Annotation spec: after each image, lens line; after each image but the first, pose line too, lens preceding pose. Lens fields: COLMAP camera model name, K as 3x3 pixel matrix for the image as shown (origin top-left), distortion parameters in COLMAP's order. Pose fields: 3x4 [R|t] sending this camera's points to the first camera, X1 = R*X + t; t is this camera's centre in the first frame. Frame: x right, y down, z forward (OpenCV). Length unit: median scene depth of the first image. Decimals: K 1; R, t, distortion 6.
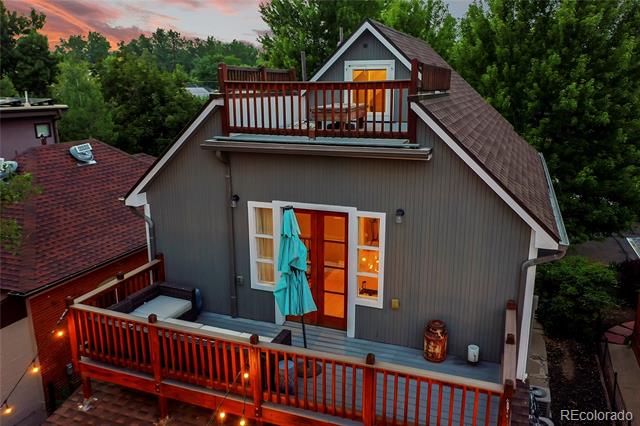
lens RADIAL K [[509.5, 0, 320.0], [0, 509.5, 213.0], [0, 0, 1]] dist [0.003461, 0.006197]
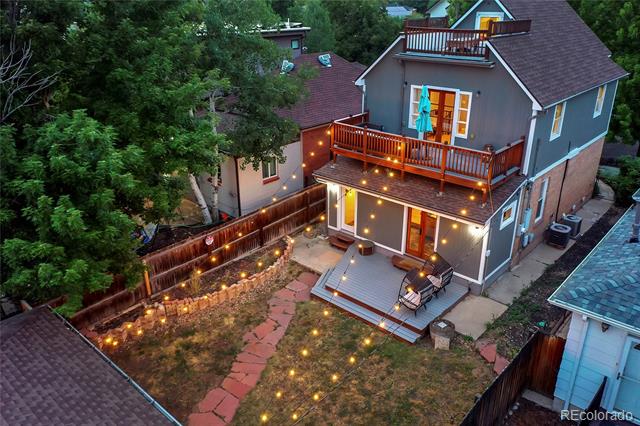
lens RADIAL K [[509.5, 0, 320.0], [0, 509.5, 213.0], [0, 0, 1]] dist [0.003461, 0.006197]
pose [[0.931856, 0.142659, -0.333604, 0.288929], [-0.089151, 0.981298, 0.170606, 0.171897], [0.351704, -0.129240, 0.927147, -1.173730]]
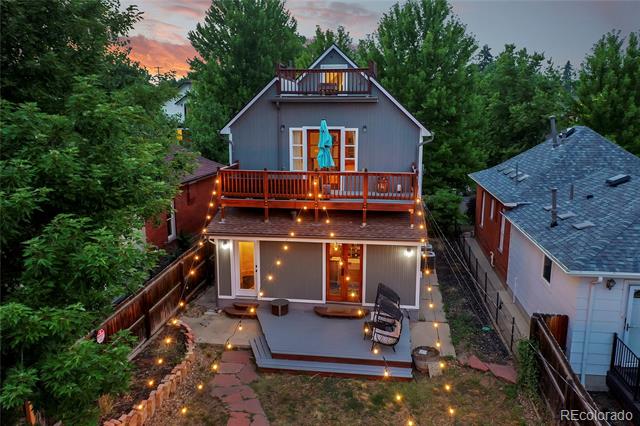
lens RADIAL K [[509.5, 0, 320.0], [0, 509.5, 213.0], [0, 0, 1]] dist [0.003461, 0.006197]
pose [[0.974163, -0.038856, 0.222477, -0.486939], [0.051149, 0.997450, -0.049762, 0.423717], [-0.219977, 0.059856, 0.973667, -0.994494]]
